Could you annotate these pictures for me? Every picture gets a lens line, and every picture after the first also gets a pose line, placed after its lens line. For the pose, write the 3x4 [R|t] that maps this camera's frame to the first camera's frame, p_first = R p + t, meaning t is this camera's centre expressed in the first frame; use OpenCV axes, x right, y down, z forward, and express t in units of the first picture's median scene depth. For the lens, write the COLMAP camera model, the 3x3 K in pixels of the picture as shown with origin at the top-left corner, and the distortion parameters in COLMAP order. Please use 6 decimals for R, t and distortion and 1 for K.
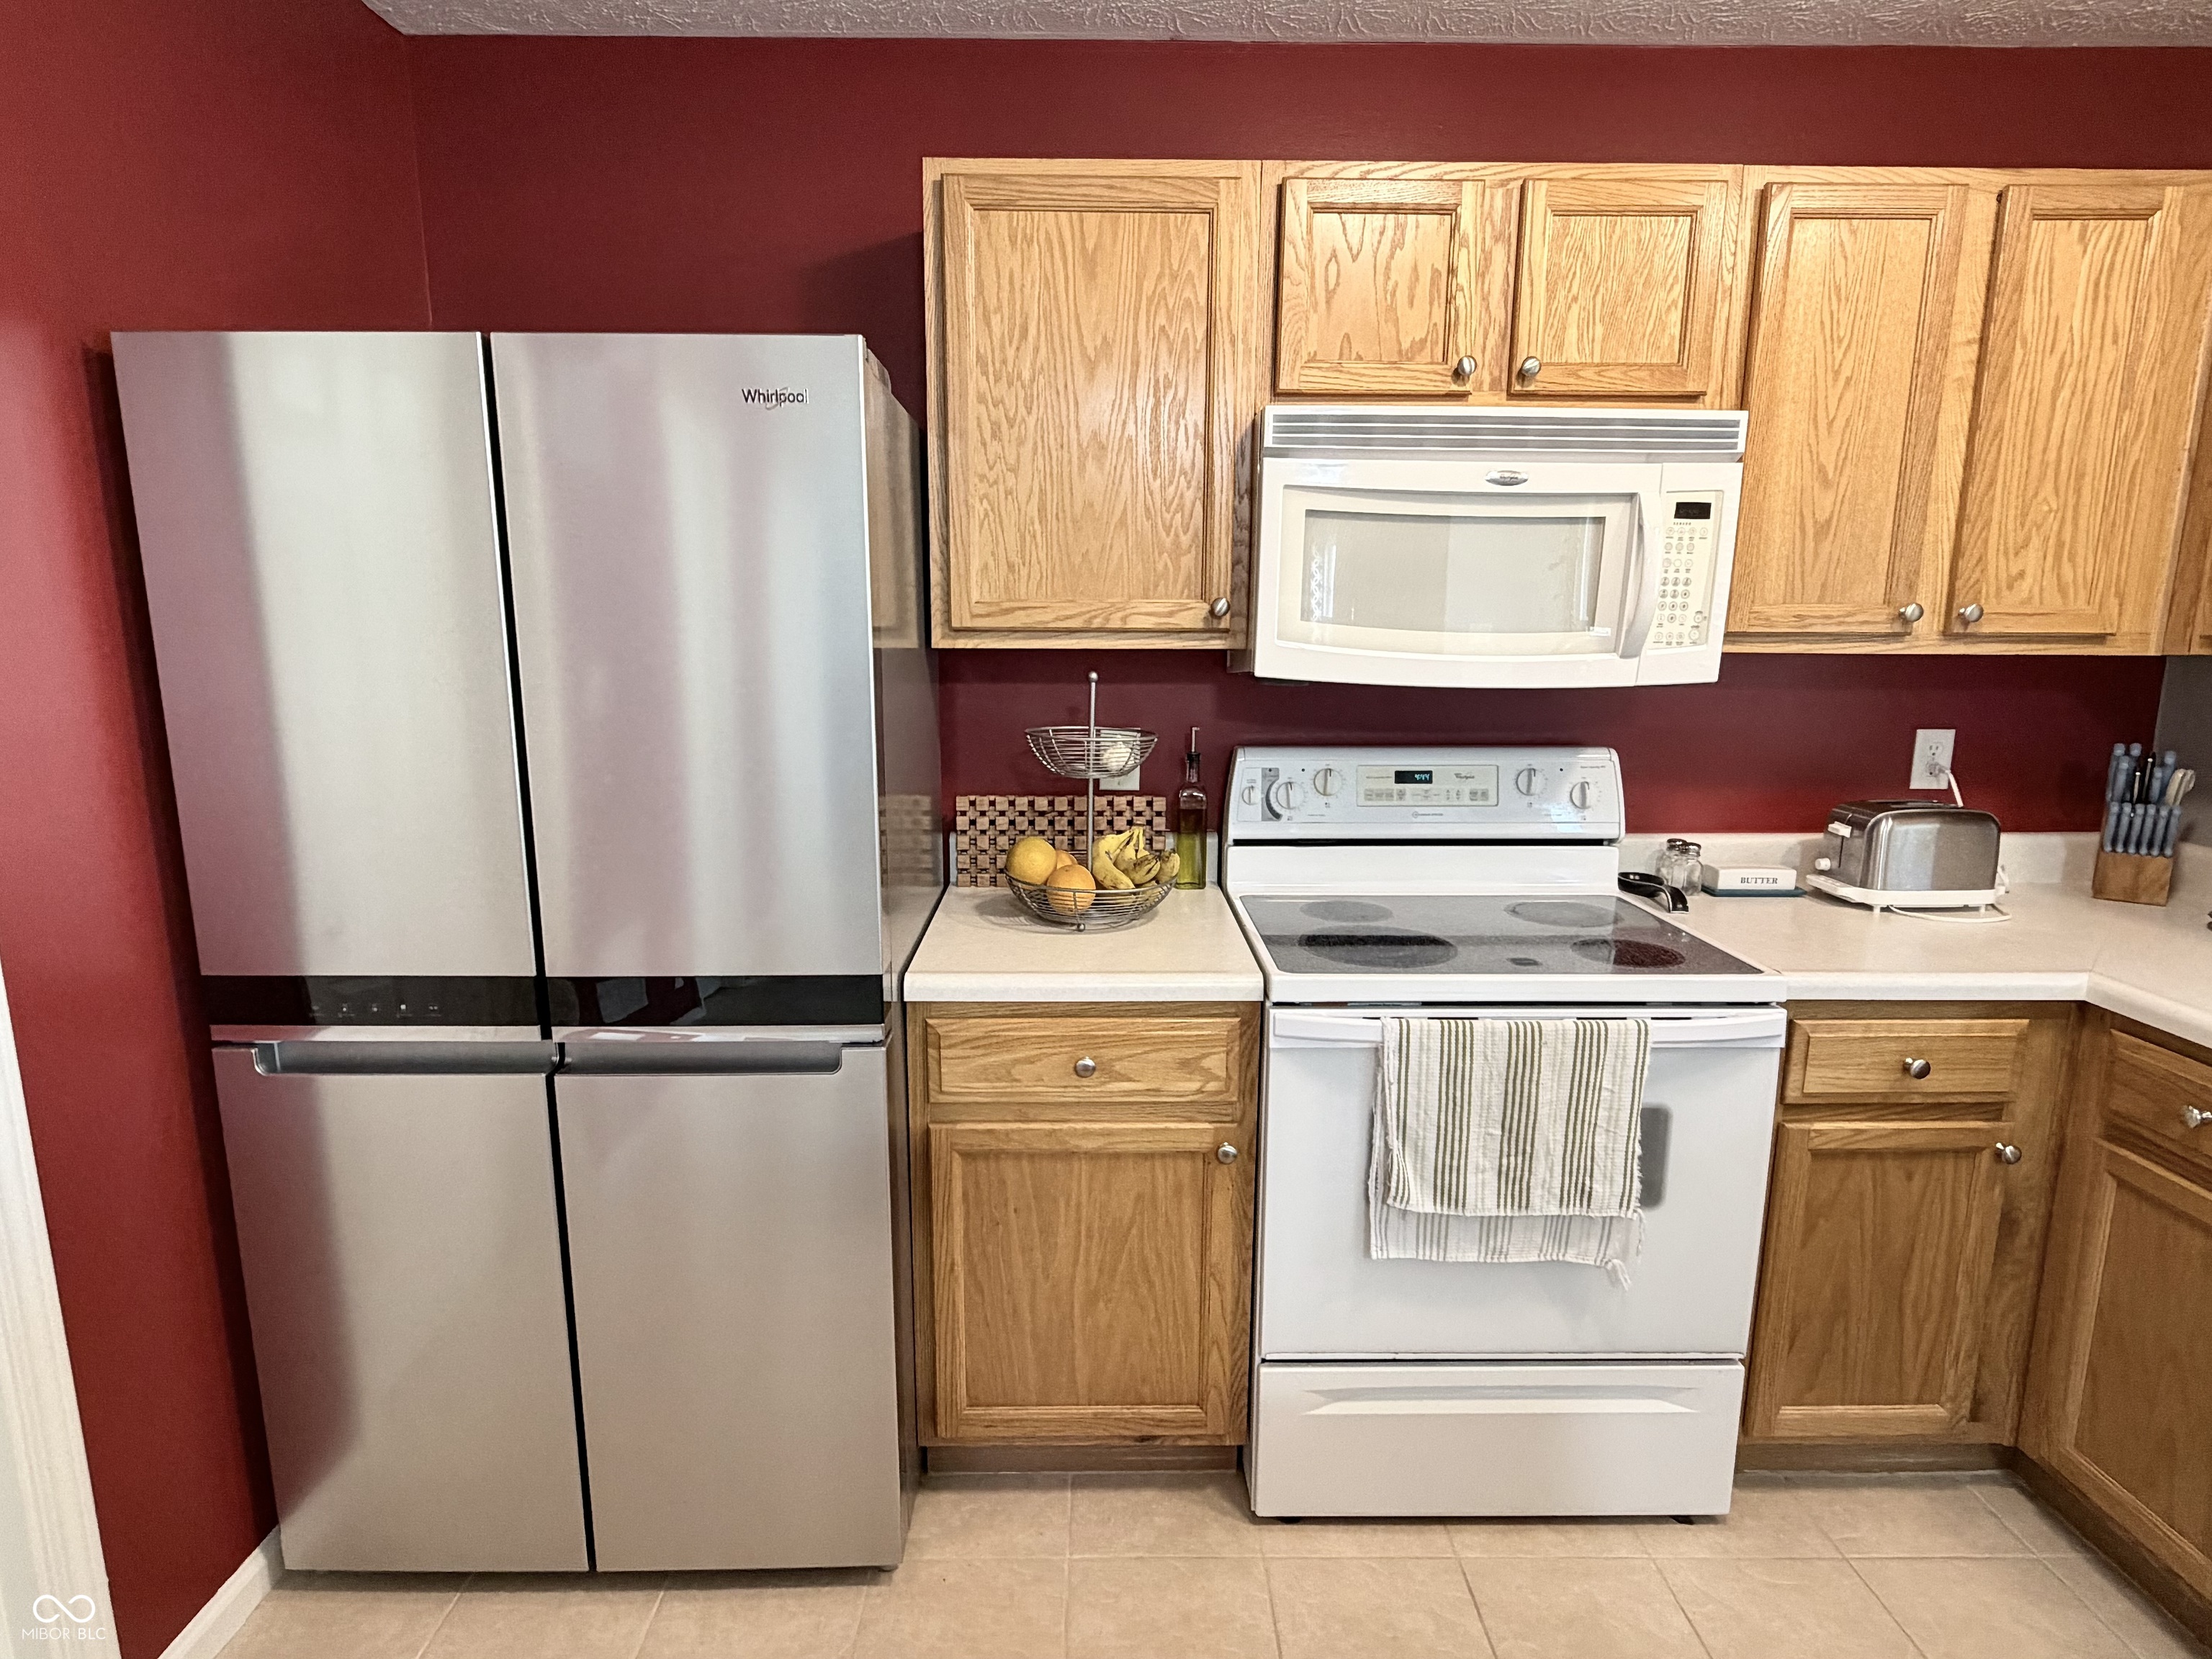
lens RADIAL K [[1148.9, 0, 1106.0], [0, 1148.9, 829.5], [0, 0, 1]] dist [0.004966, 0.000684]
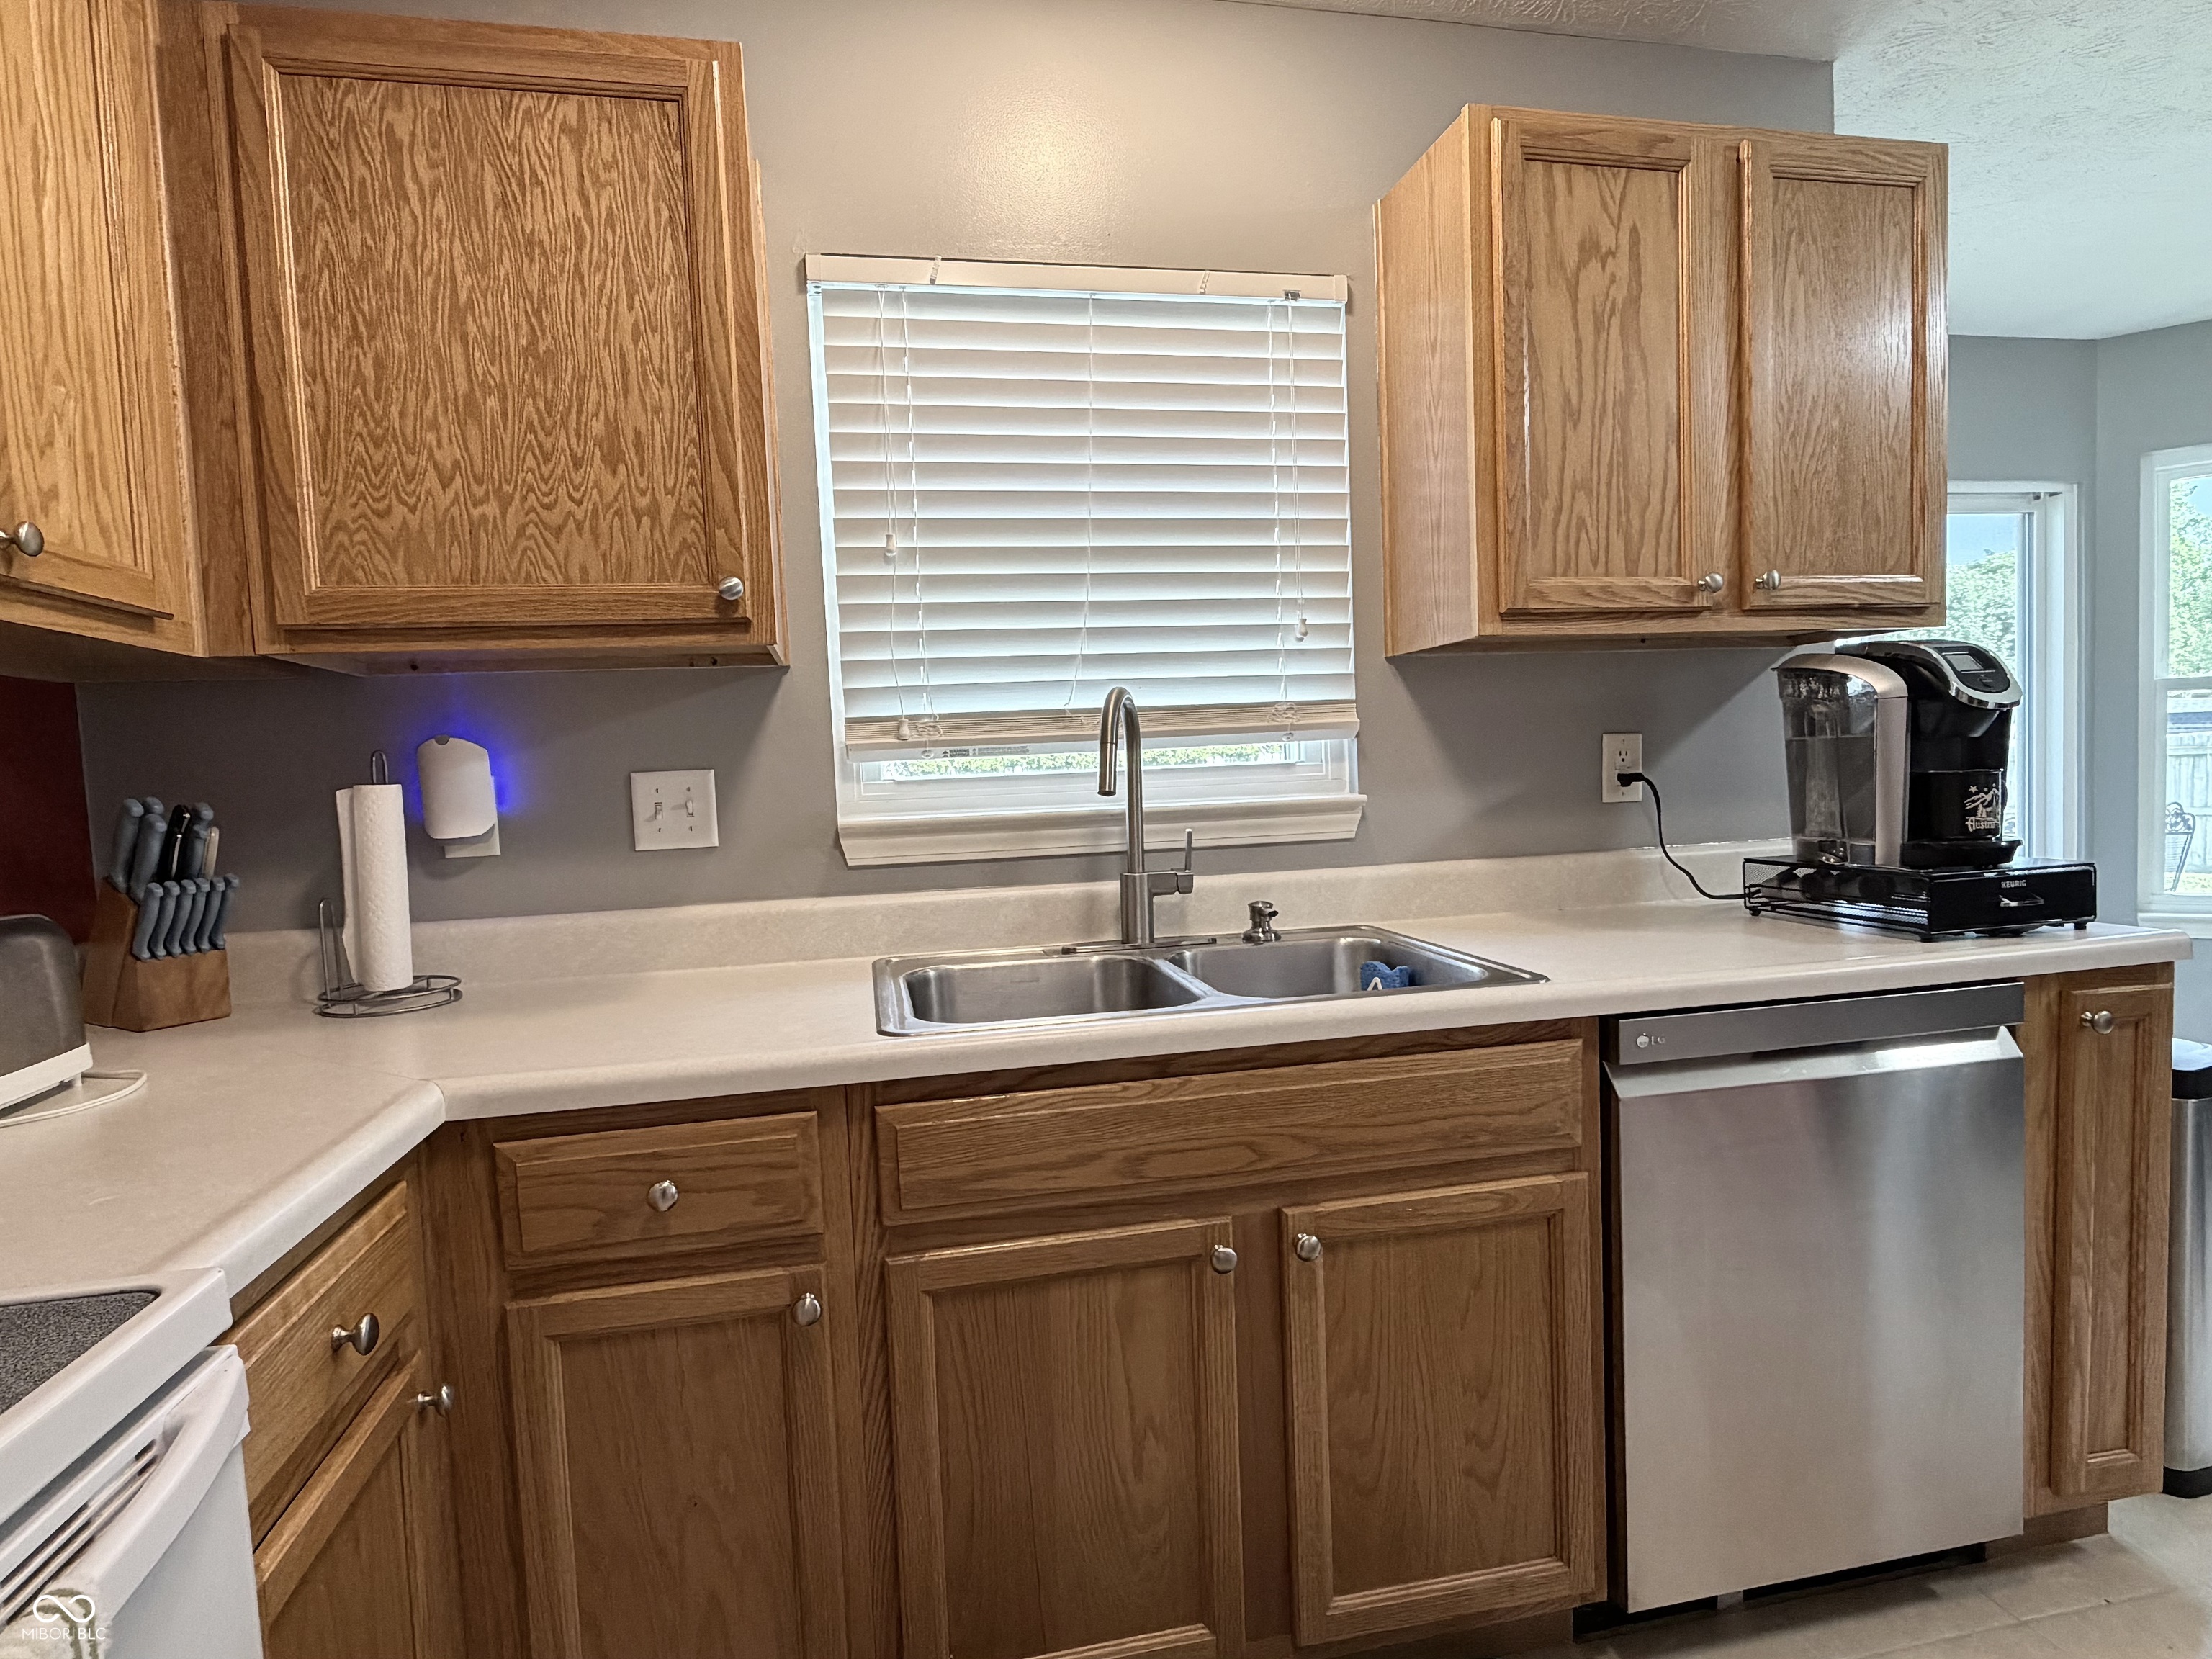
lens RADIAL K [[1175.4, 0, 1099.7], [0, 1175.4, 831.6], [0, 0, 1]] dist [0.003469, -0.000034]
pose [[-0.188937, -0.047110, 0.980859, 0.106928], [0.215247, 0.972571, 0.088174, 0.006353], [-0.958108, 0.227786, -0.173614, 0.655276]]
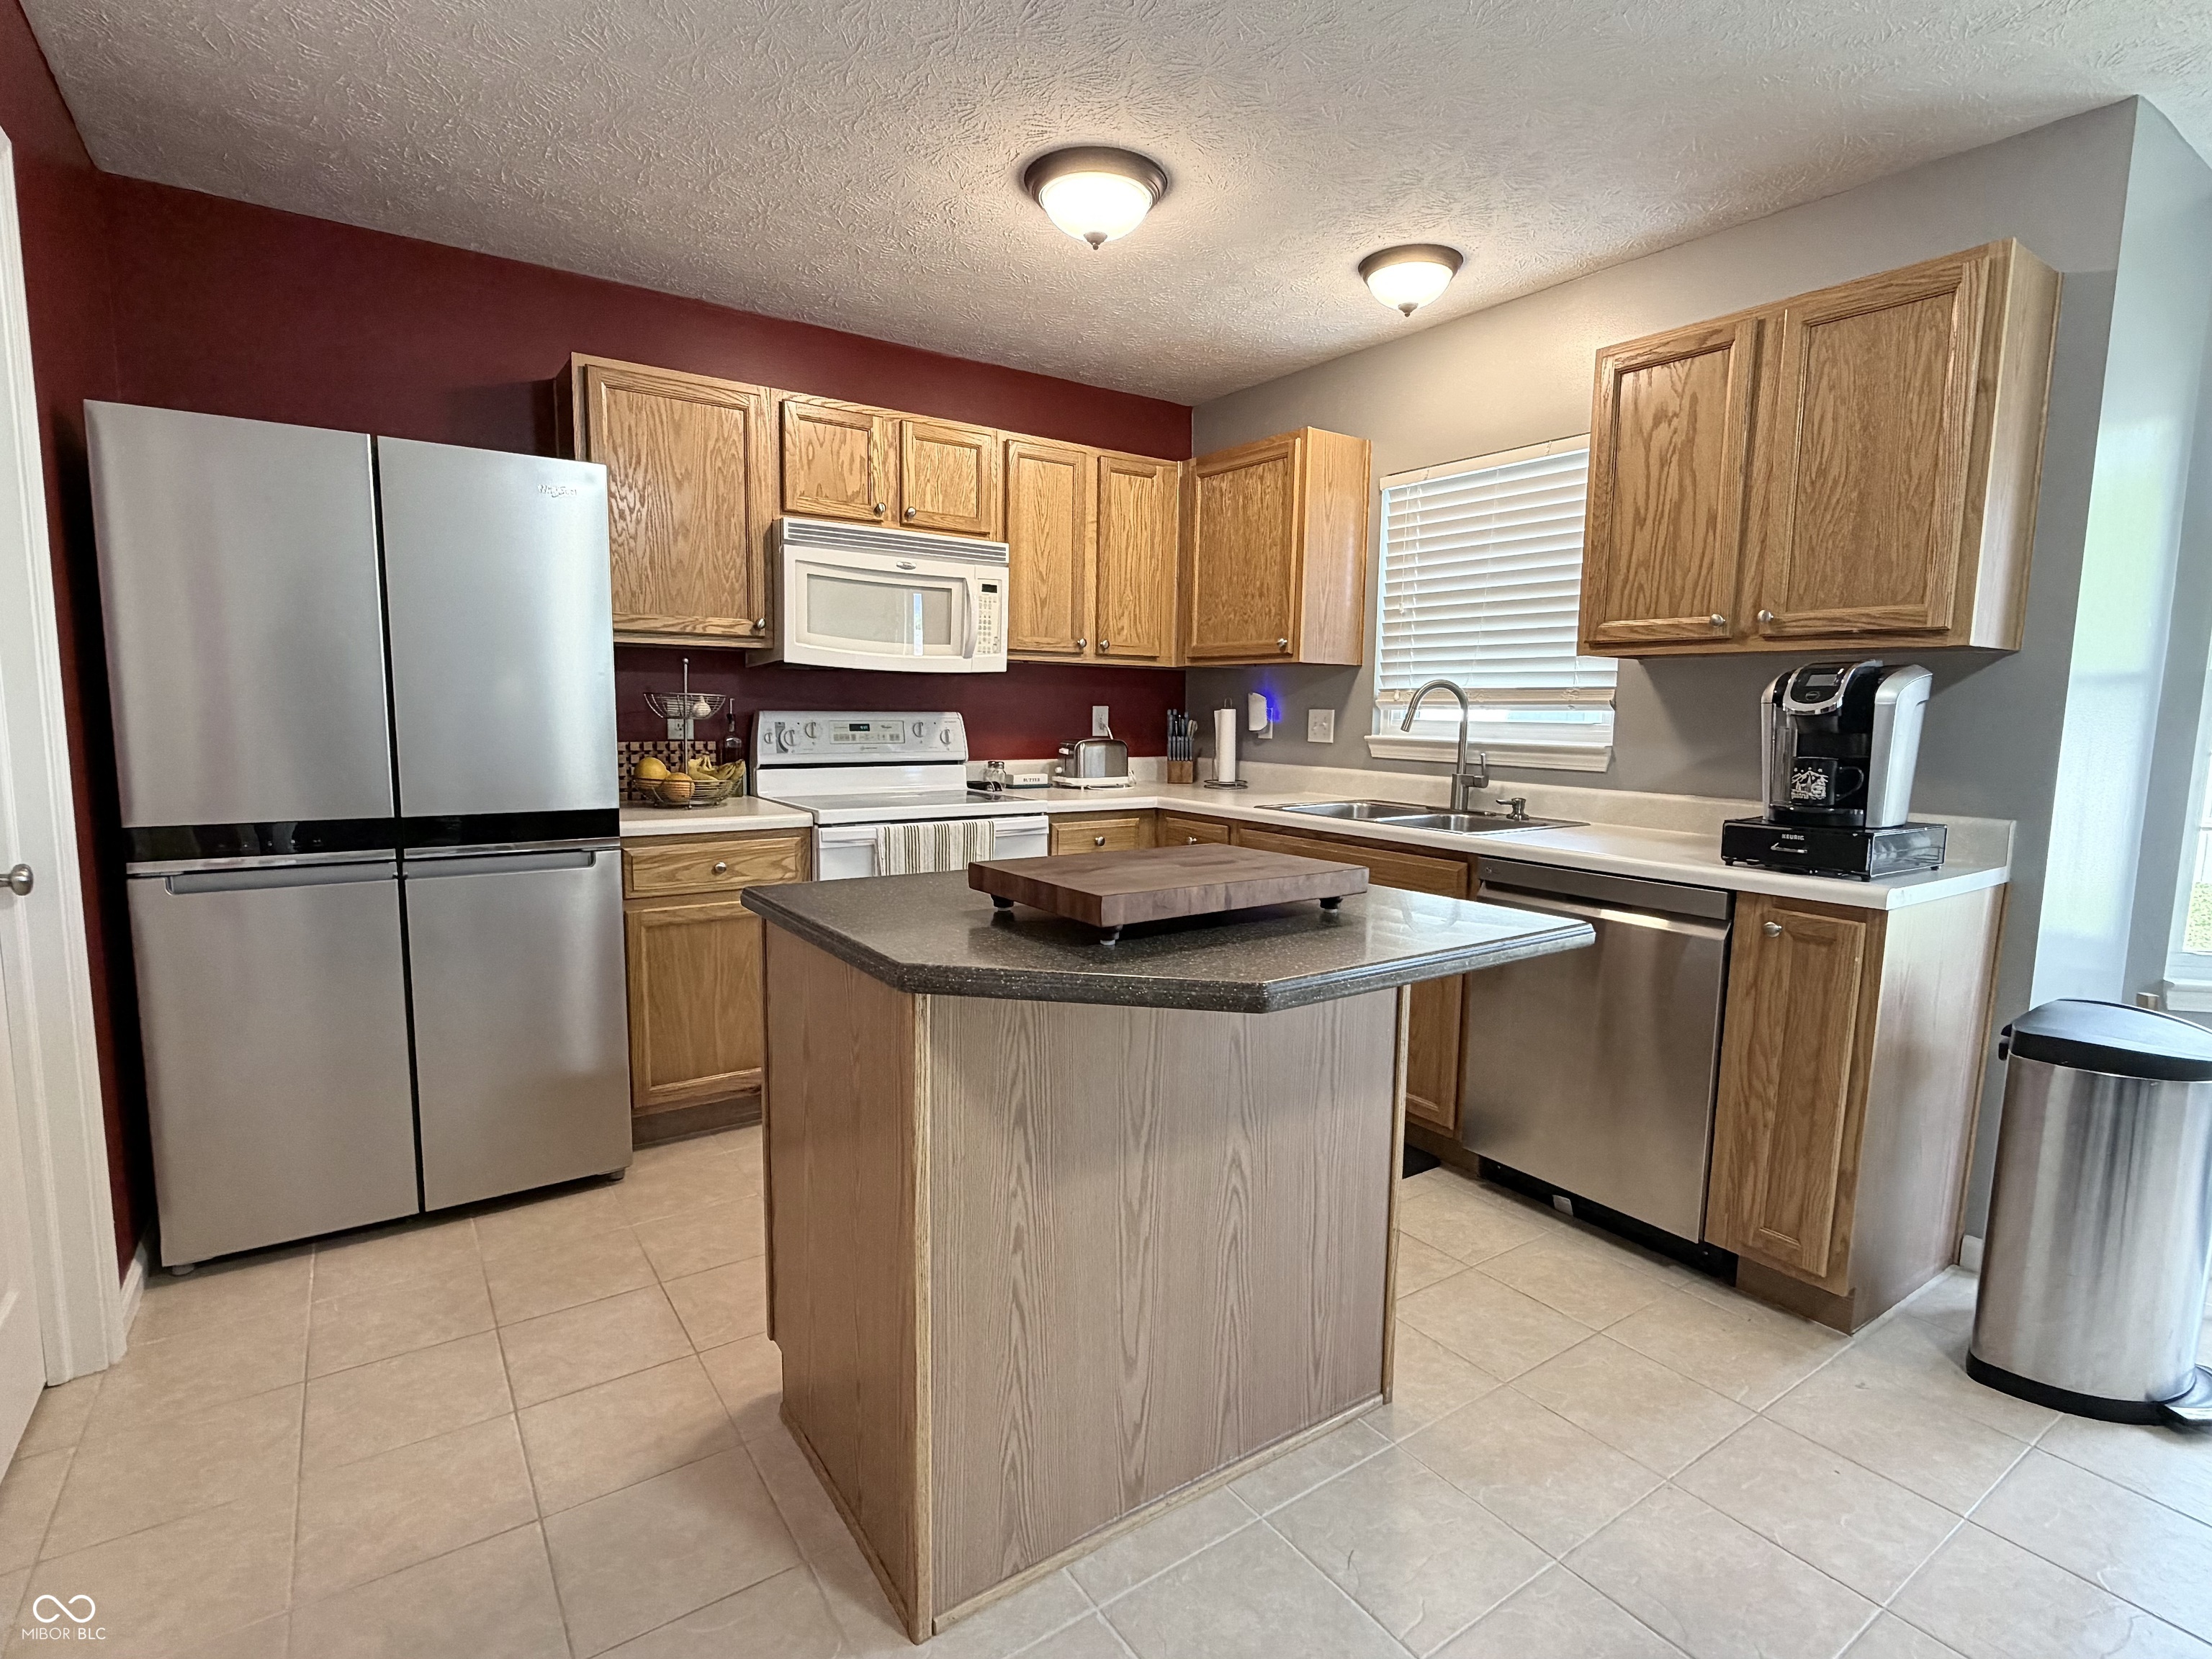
lens RADIAL K [[1088.1, 0, 1098.1], [0, 1088.1, 833.8], [0, 0, 1]] dist [0.003769, 0.000100]
pose [[0.831372, -0.056331, 0.552854, -0.428330], [0.086647, 0.995822, -0.028833, 0.232270], [-0.548920, 0.071874, 0.832779, -0.696368]]
